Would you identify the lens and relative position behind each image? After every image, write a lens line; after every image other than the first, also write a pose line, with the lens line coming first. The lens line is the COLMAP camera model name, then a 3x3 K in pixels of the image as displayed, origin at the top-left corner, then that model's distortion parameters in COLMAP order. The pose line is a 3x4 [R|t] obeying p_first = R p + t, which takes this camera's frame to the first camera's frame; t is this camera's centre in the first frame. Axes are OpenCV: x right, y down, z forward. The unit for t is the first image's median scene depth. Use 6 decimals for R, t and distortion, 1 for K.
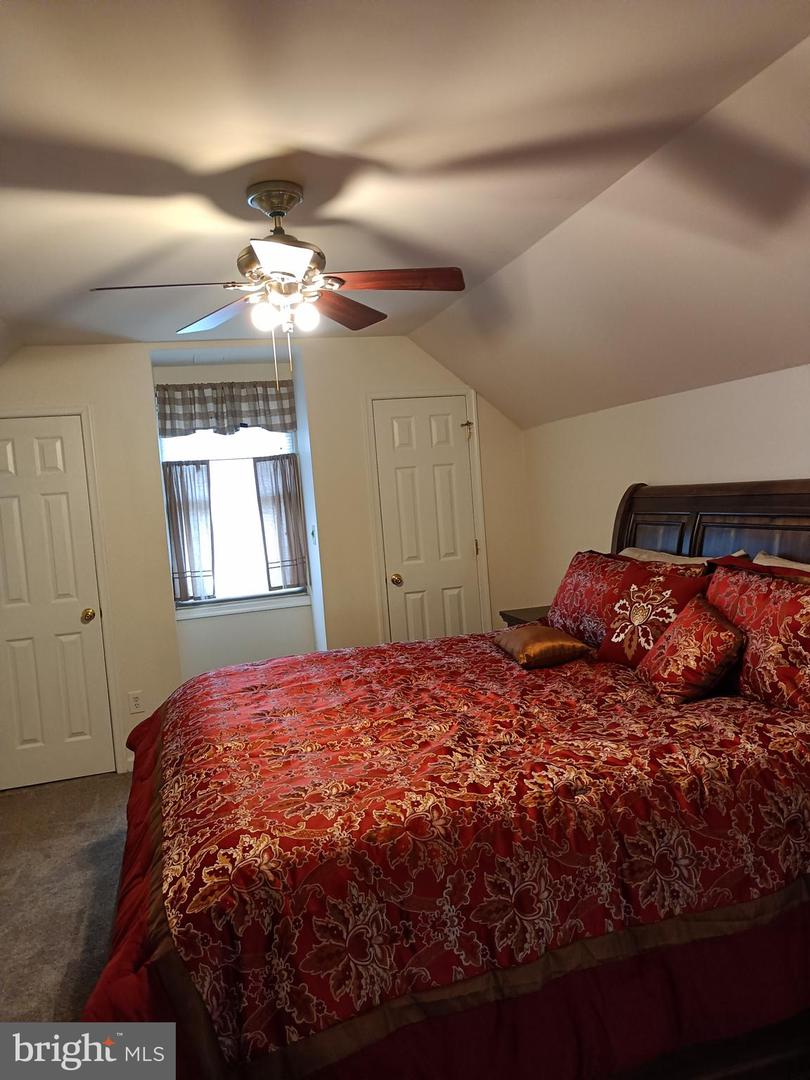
lens RADIAL K [[811.5, 0, 405.9], [0, 811.5, 544.9], [0, 0, 1]] dist [0.037518, -0.020439]
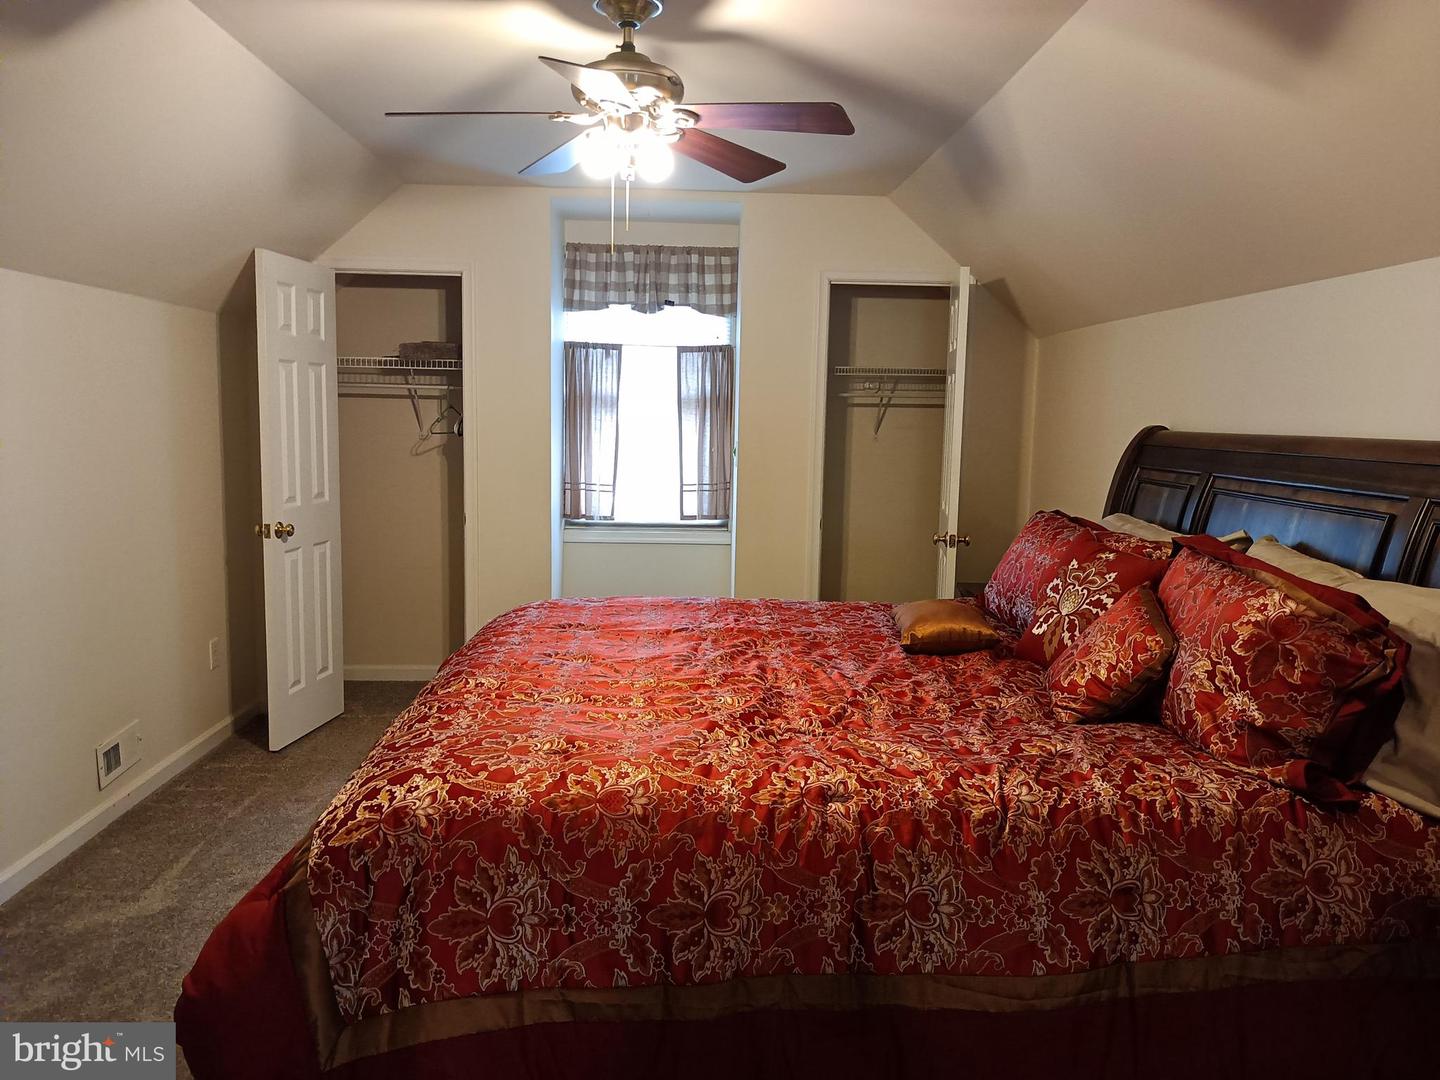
lens RADIAL K [[1082.0, 0, 706.1], [0, 1082.0, 540.3], [0, 0, 1]] dist [0.037518, -0.020439]
pose [[0.967714, 0.125265, -0.218721, 0.232885], [-0.112354, 0.991160, 0.070553, 0.000391], [0.225626, -0.043701, 0.973233, -0.017223]]
